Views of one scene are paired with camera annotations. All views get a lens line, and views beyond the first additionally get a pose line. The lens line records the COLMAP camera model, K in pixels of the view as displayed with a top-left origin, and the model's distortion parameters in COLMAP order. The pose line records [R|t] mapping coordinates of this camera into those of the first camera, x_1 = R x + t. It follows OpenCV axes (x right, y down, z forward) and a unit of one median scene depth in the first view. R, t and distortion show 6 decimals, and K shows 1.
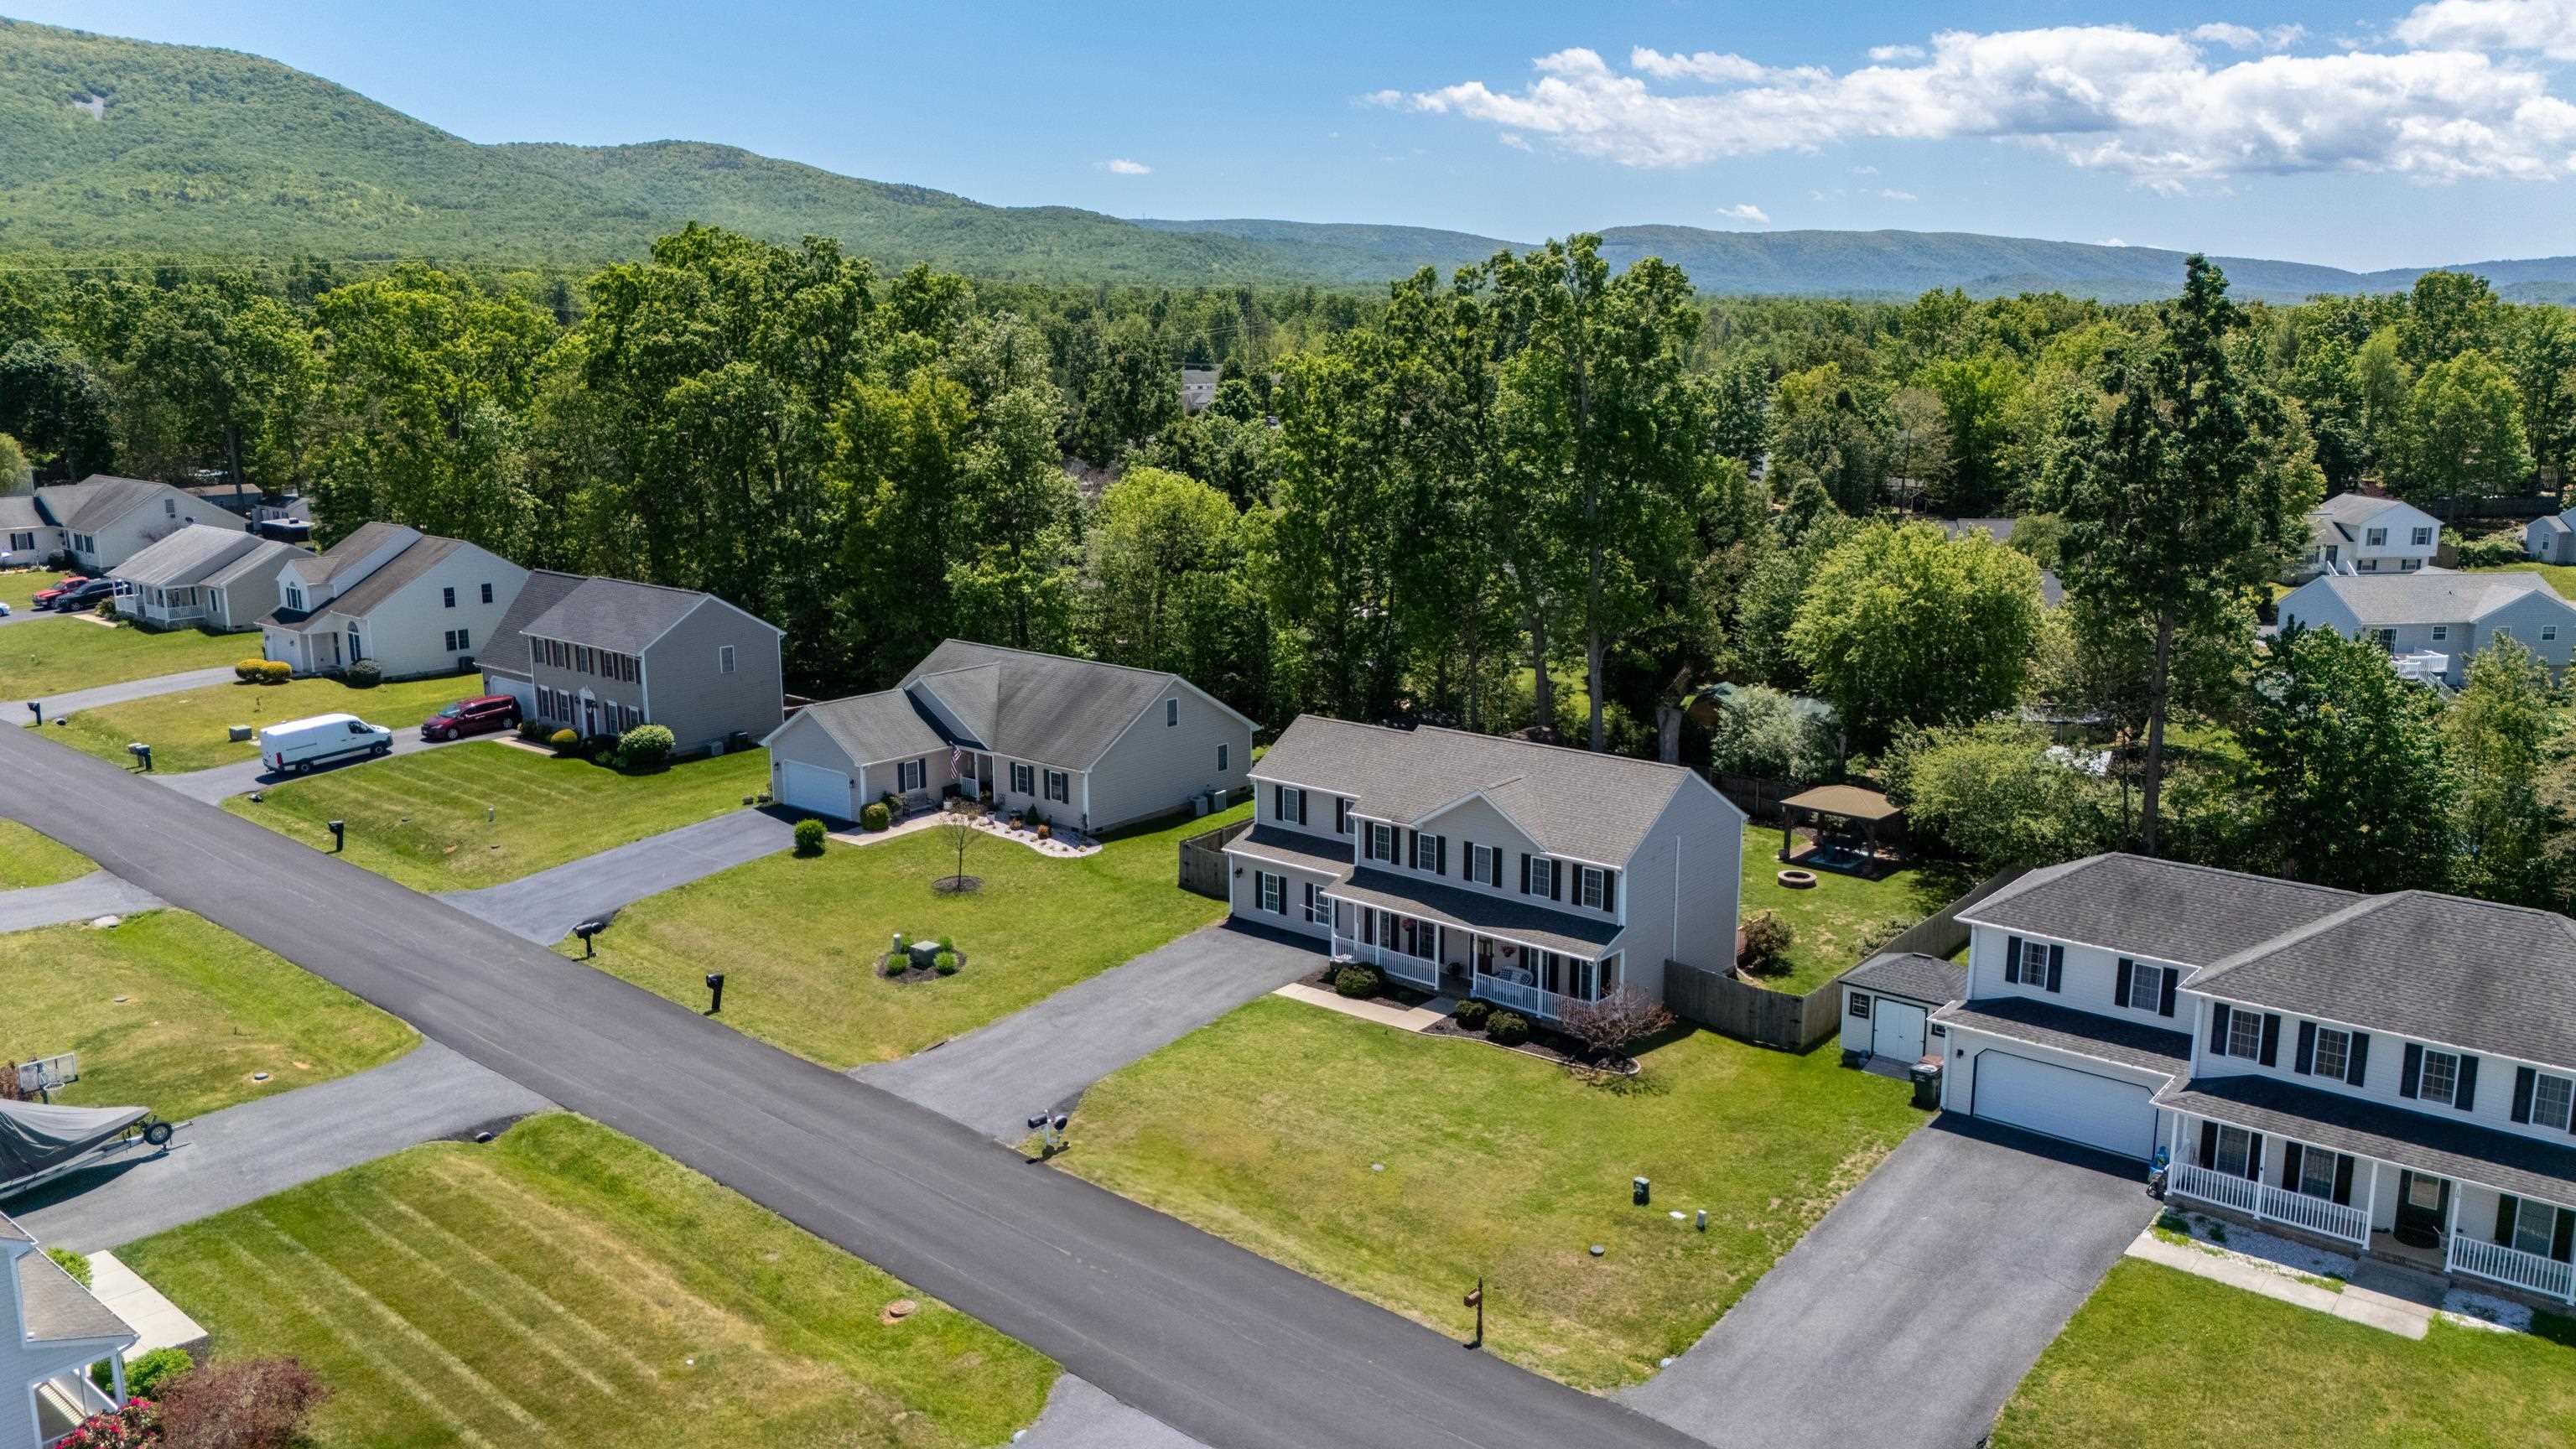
lens RADIAL K [[1889.8, 0, 1288.0], [0, 1889.8, 724.5], [0, 0, 1]] dist [0.109270, -0.146693]
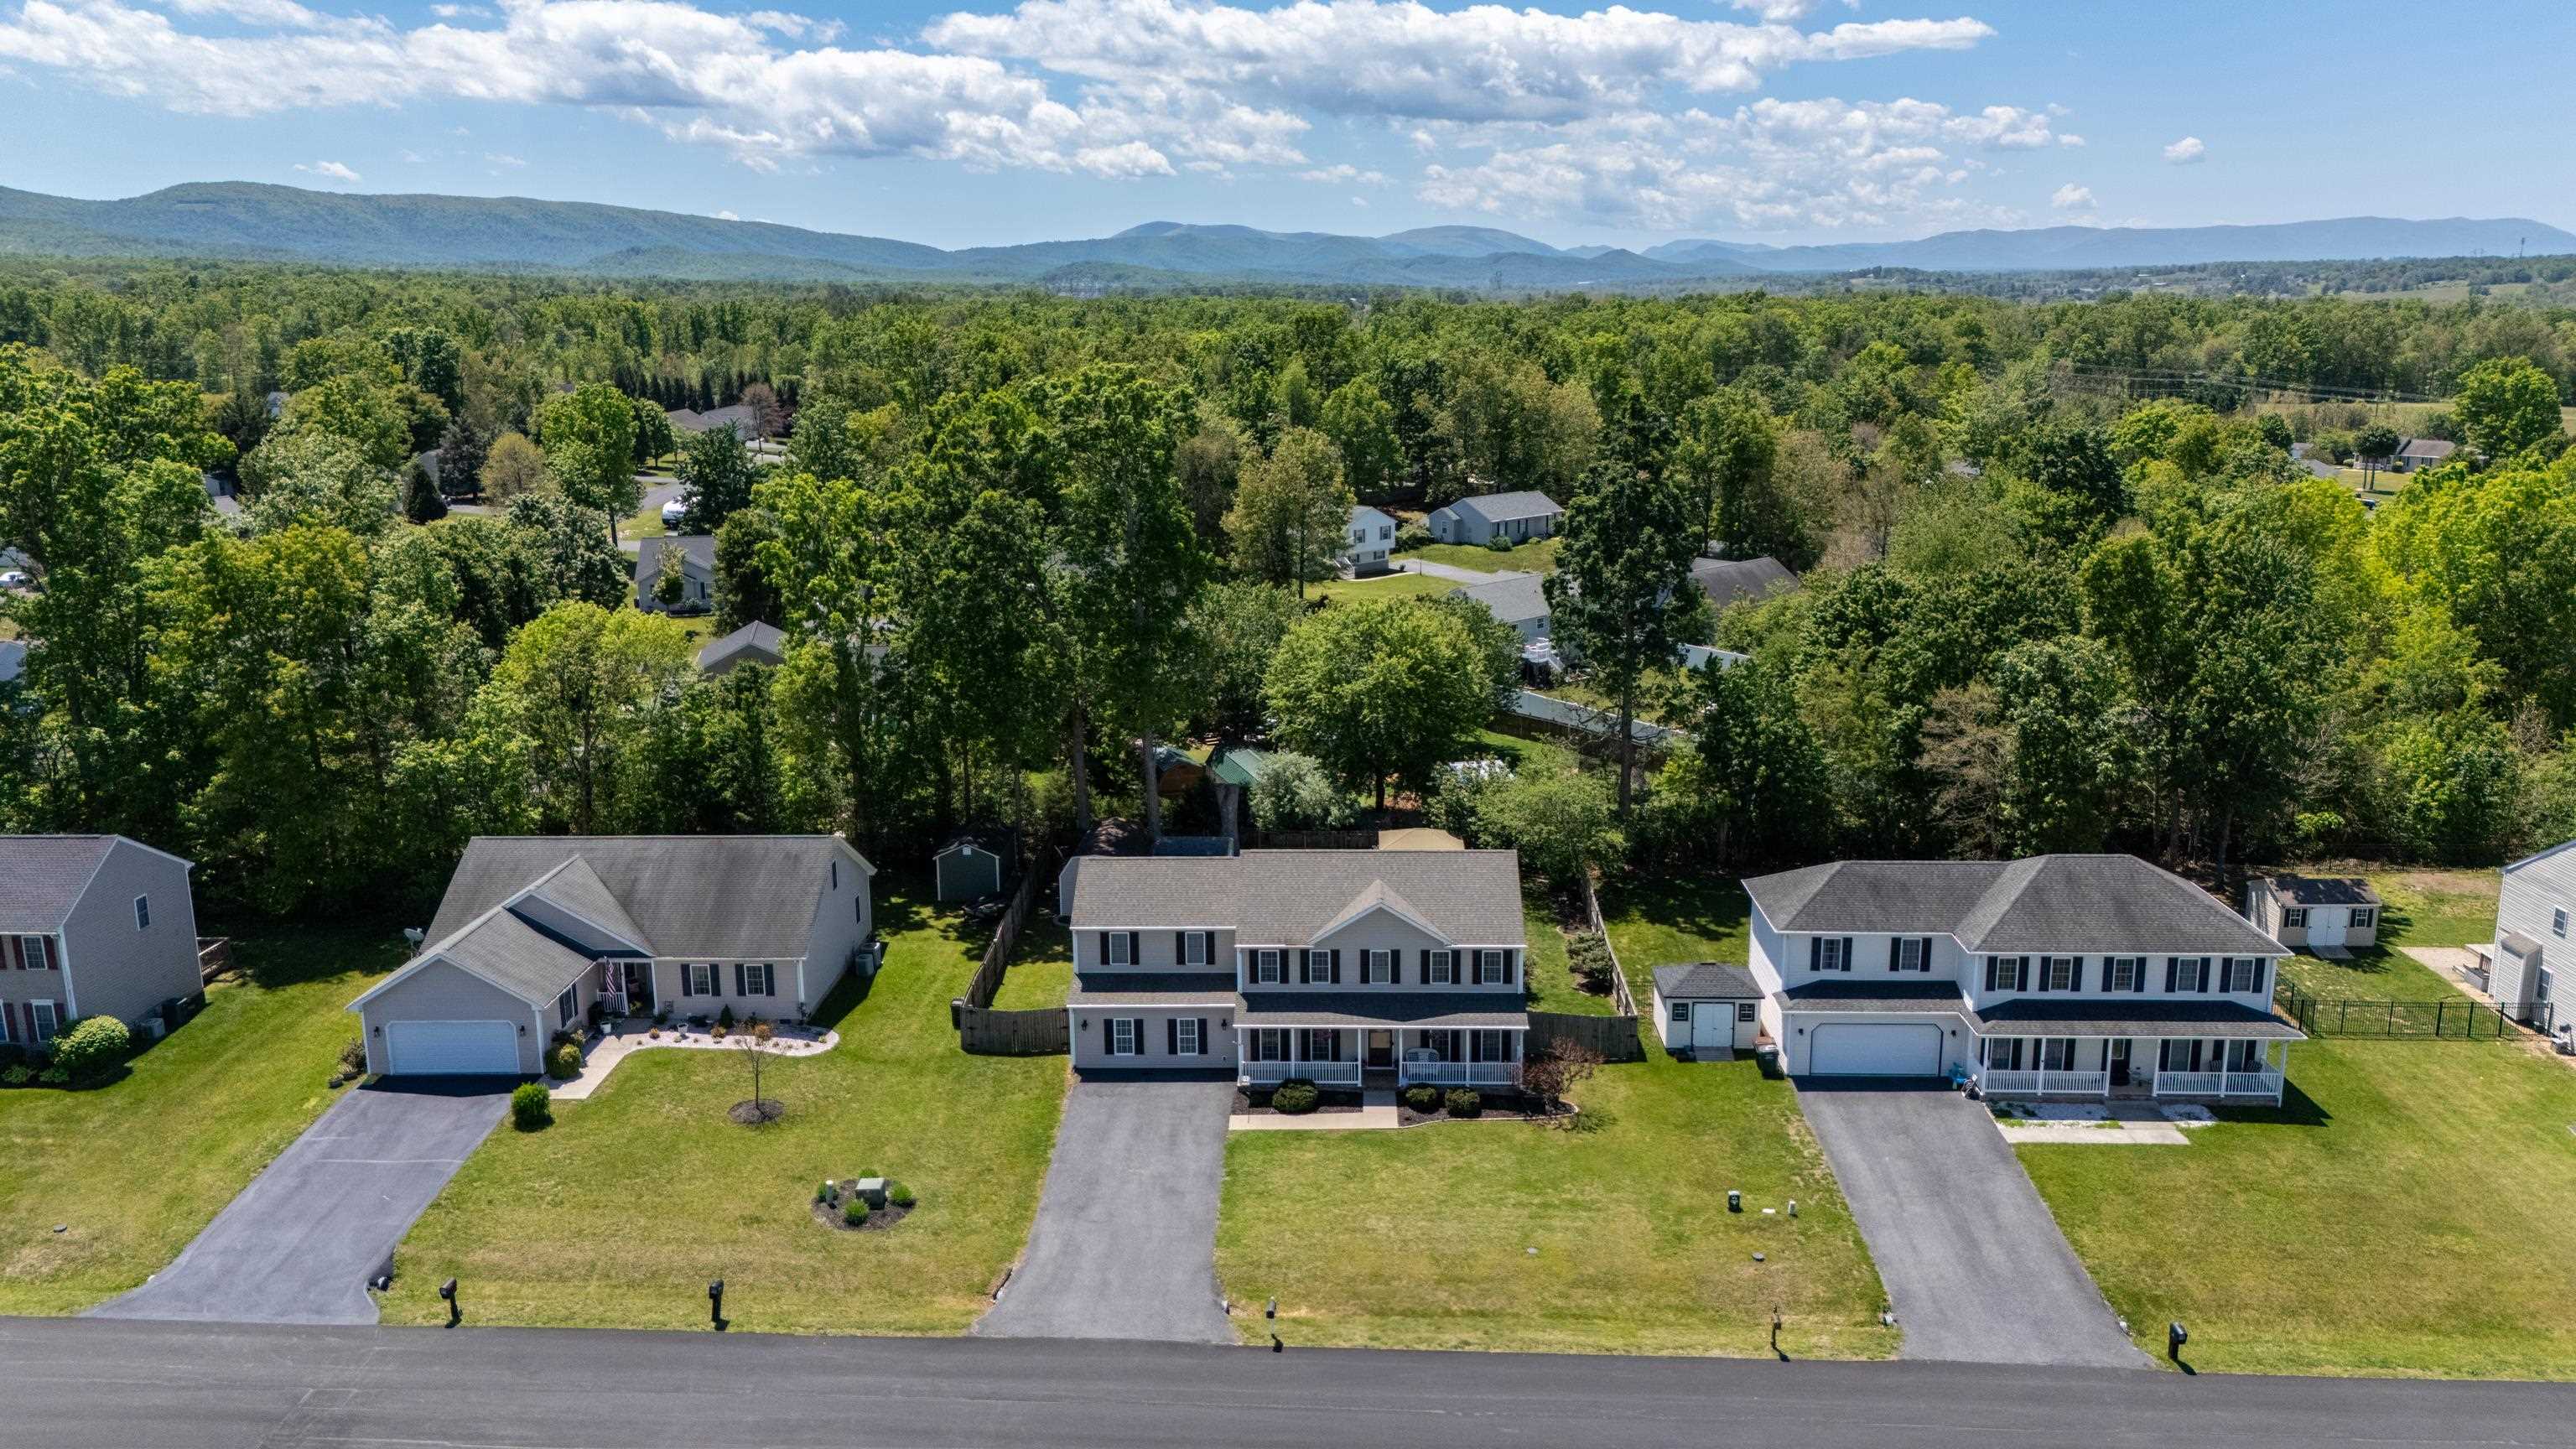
lens RADIAL K [[1889.8, 0, 1288.0], [0, 1889.8, 724.5], [0, 0, 1]] dist [0.109270, -0.146693]
pose [[0.783520, -0.144606, 0.604307, -0.607346], [0.135673, 0.988891, 0.060726, -0.146533], [-0.606375, 0.034408, 0.794434, 0.130074]]
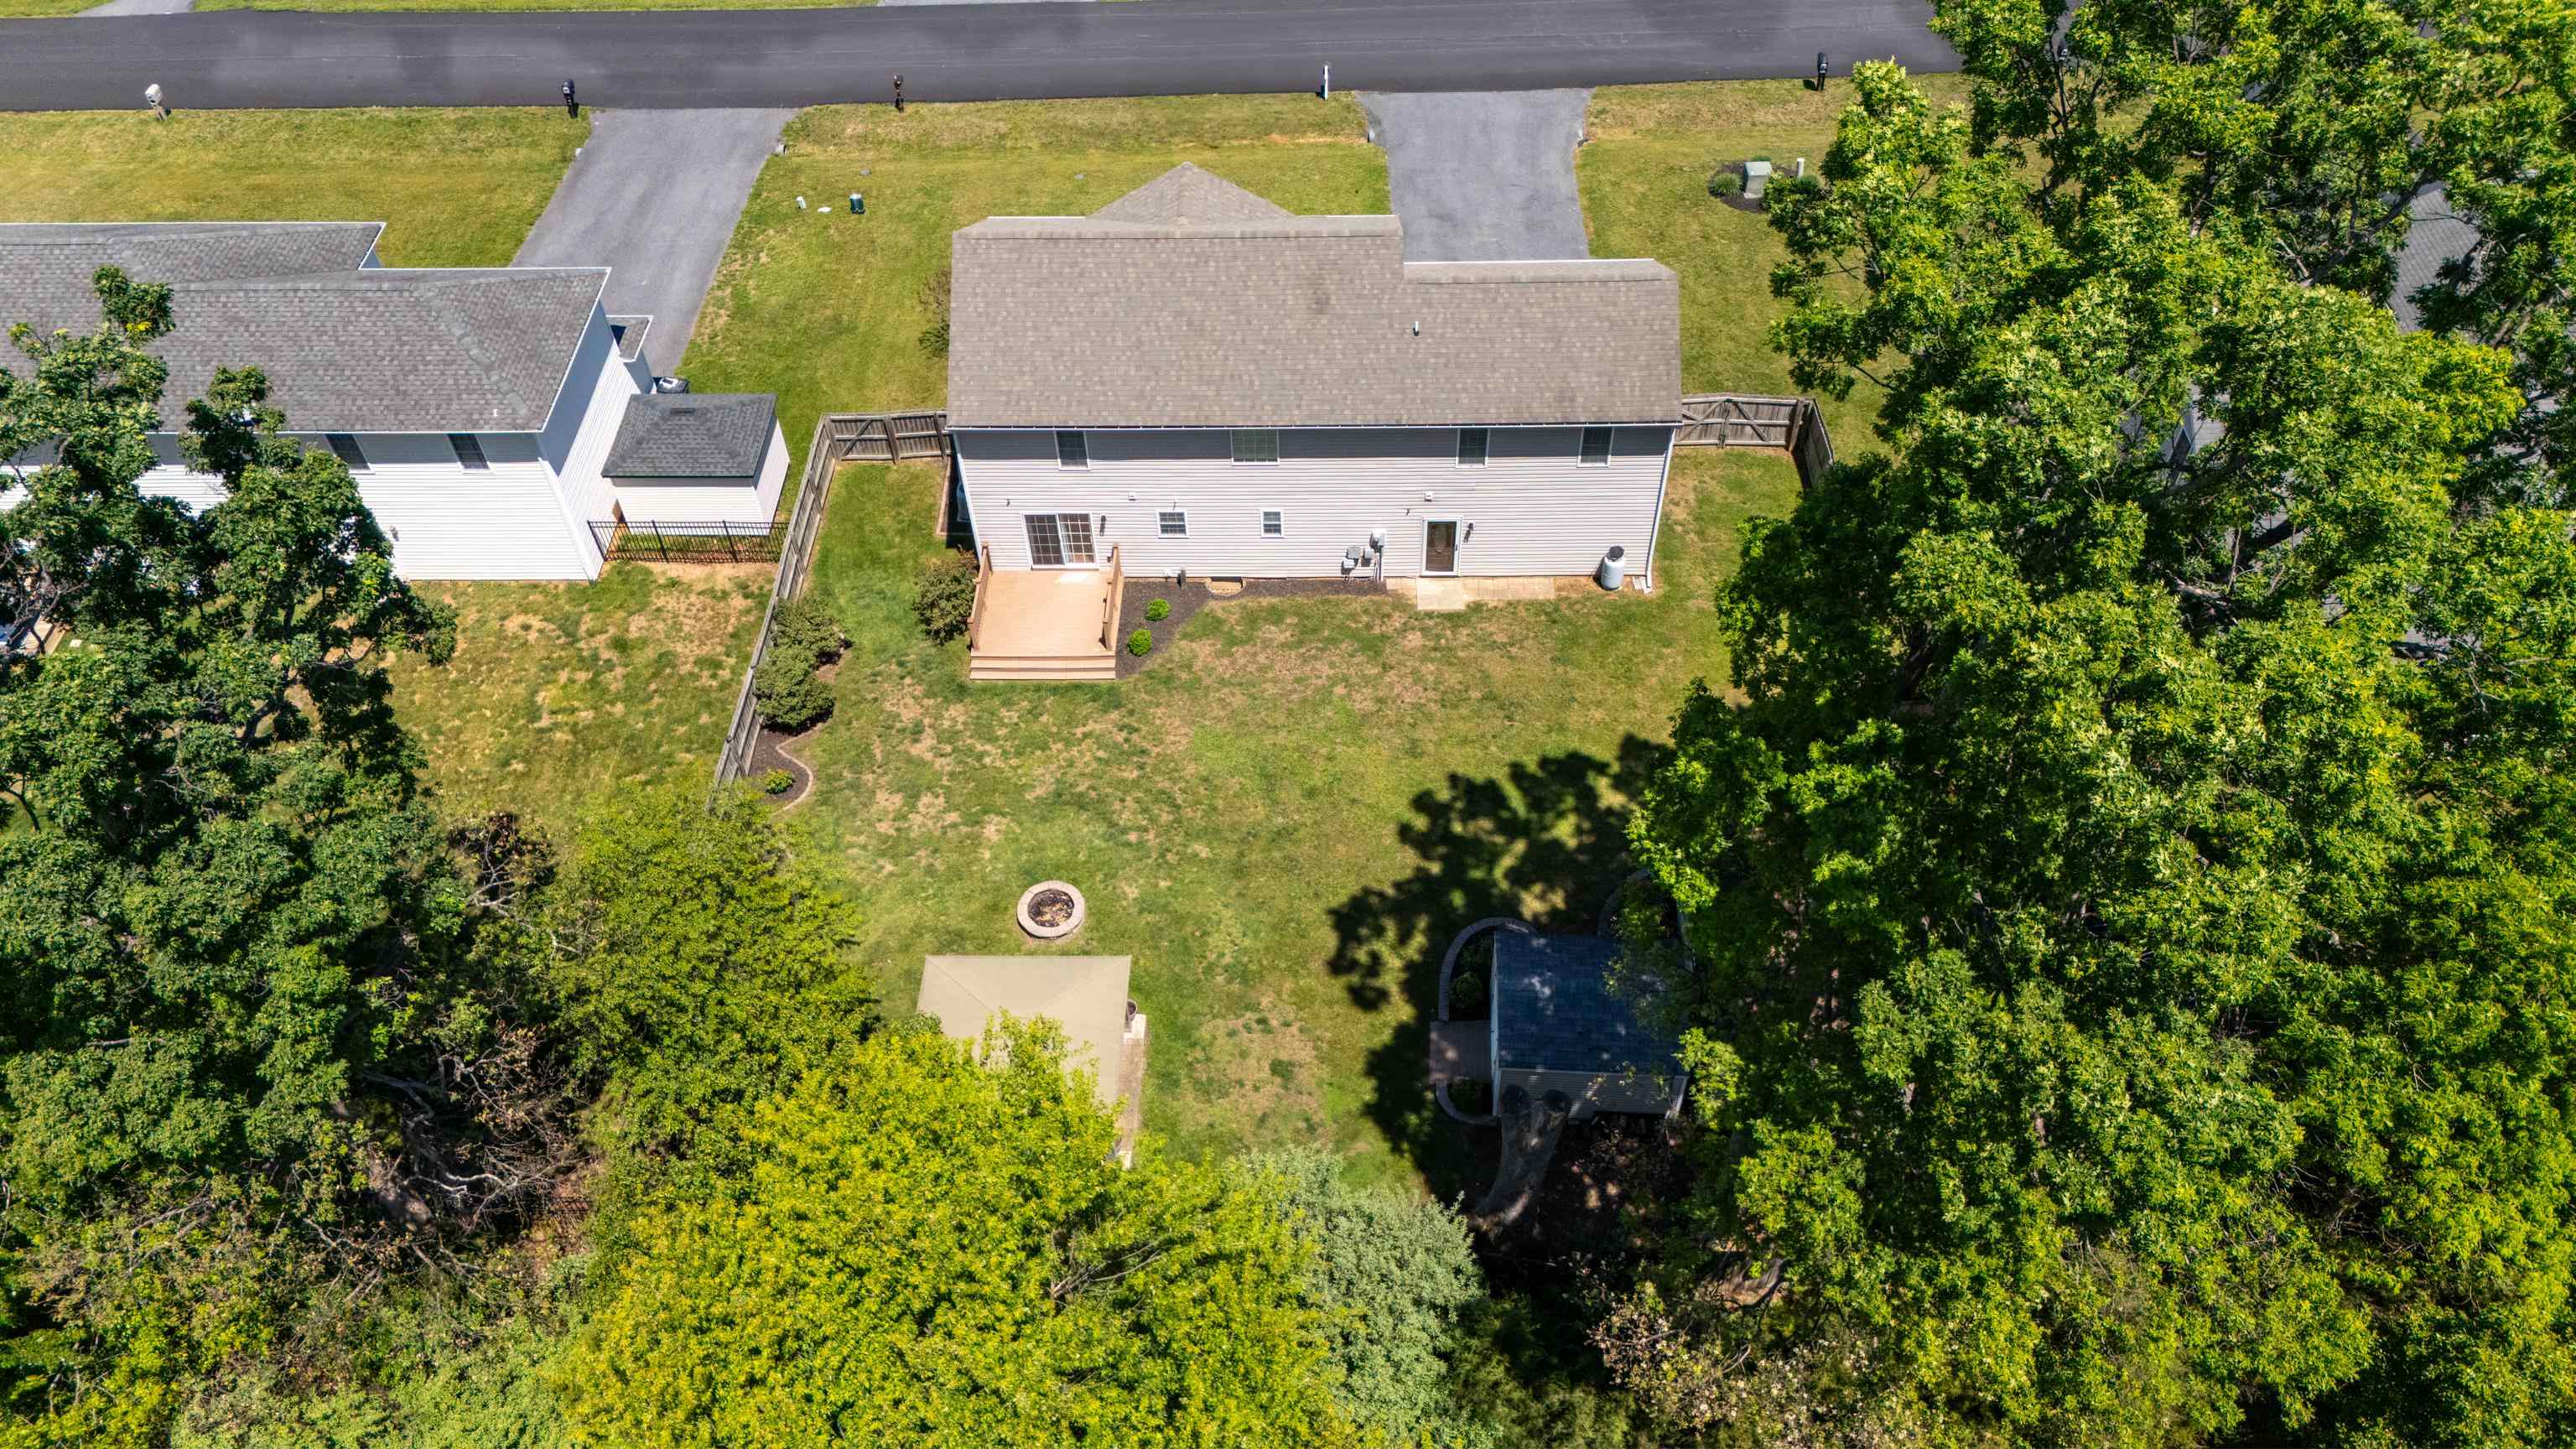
lens RADIAL K [[1894.8, 0, 1288.0], [0, 1894.8, 724.5], [0, 0, 1]] dist [0.084208, -0.085695]
pose [[-0.774254, 0.489204, -0.401510, 0.497858], [-0.108739, 0.522158, 0.845888, -0.515212], [0.623463, 0.698592, -0.351088, 1.458557]]
